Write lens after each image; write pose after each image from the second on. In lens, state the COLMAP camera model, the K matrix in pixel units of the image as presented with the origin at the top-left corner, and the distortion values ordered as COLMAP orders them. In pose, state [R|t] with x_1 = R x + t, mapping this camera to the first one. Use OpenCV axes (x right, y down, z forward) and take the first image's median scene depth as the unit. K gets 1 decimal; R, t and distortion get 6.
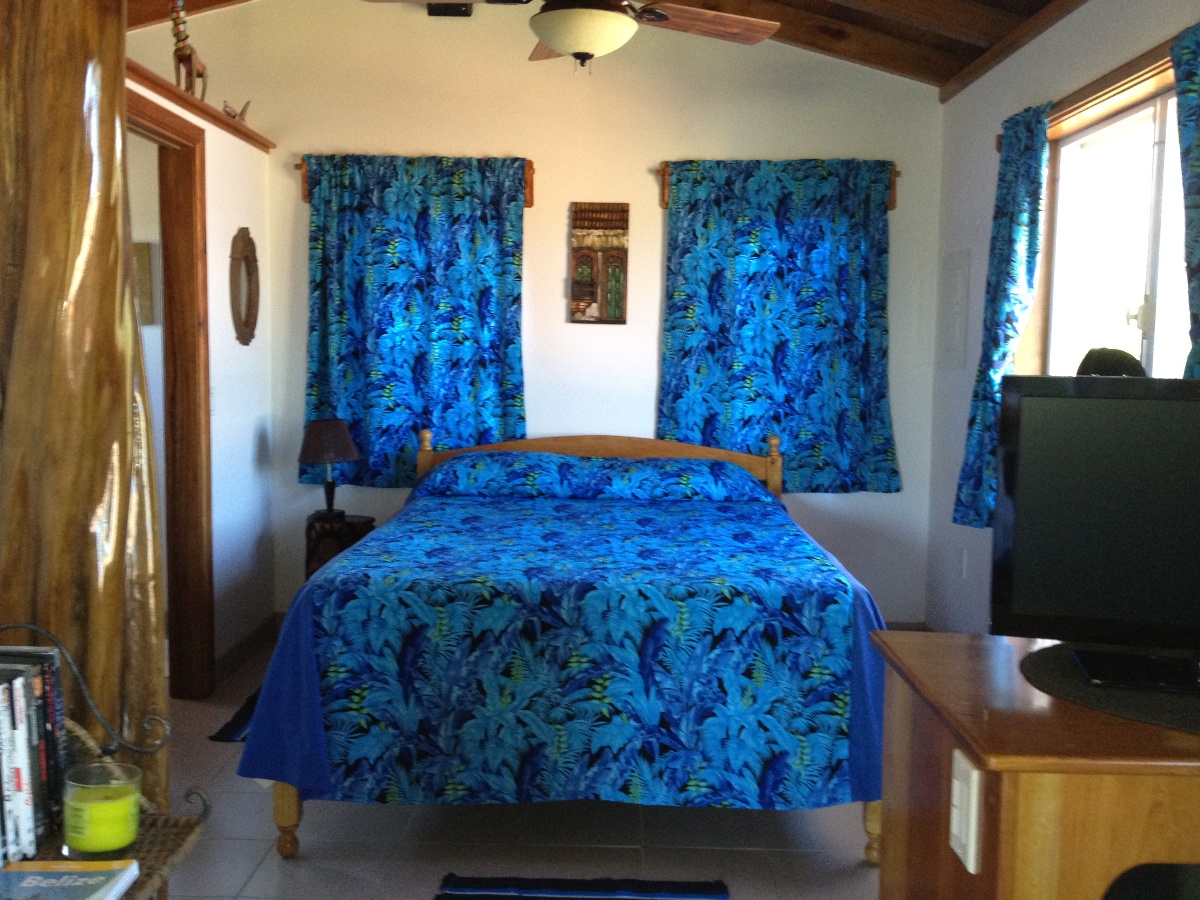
lens RADIAL K [[1116.6, 0, 602.6], [0, 1116.6, 436.3], [0, 0, 1]] dist [0.142816, -0.285298]
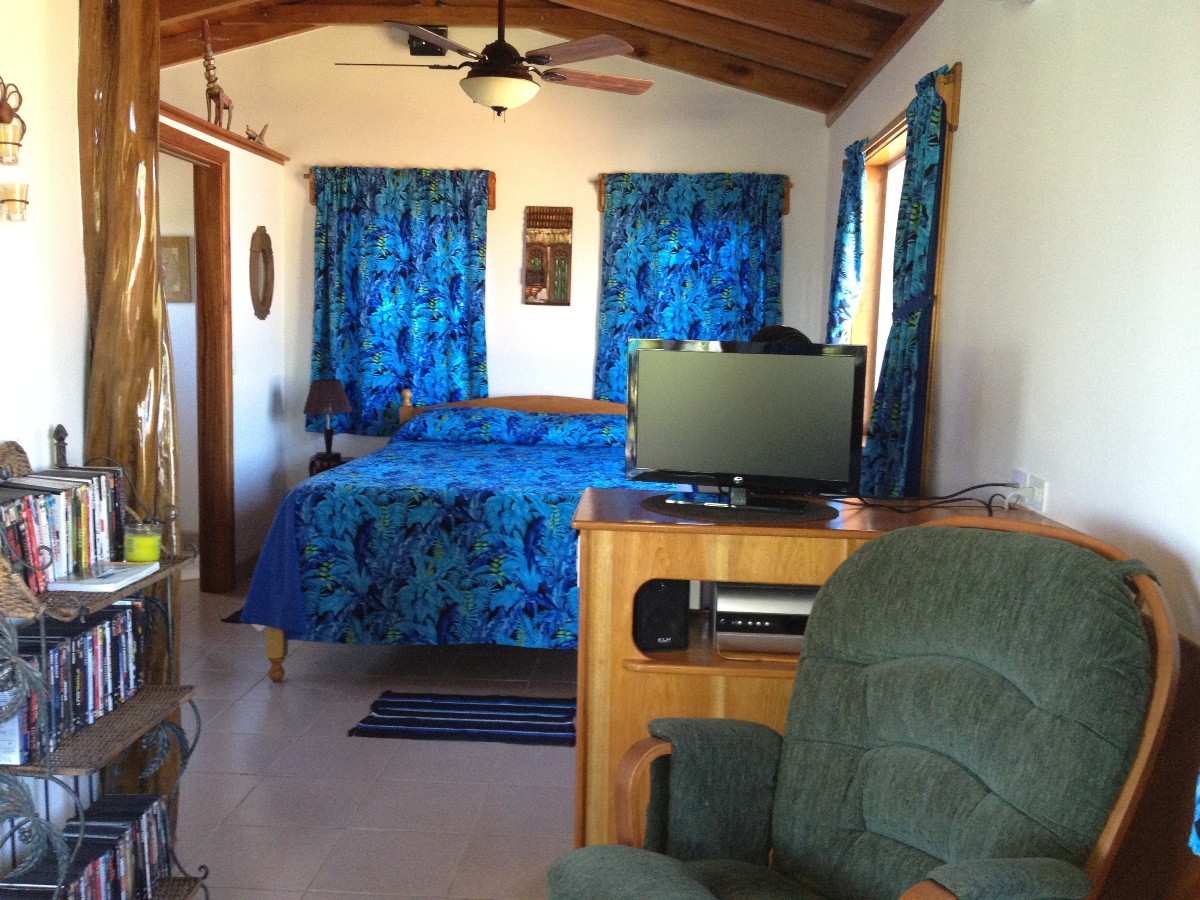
lens RADIAL K [[1116.6, 0, 602.6], [0, 1116.6, 436.3], [0, 0, 1]] dist [0.142816, -0.285298]
pose [[0.999174, 0.013291, -0.038410, 0.108393], [-0.012584, 0.999748, 0.018577, 0.020337], [0.038647, -0.018078, 0.999089, -0.235814]]
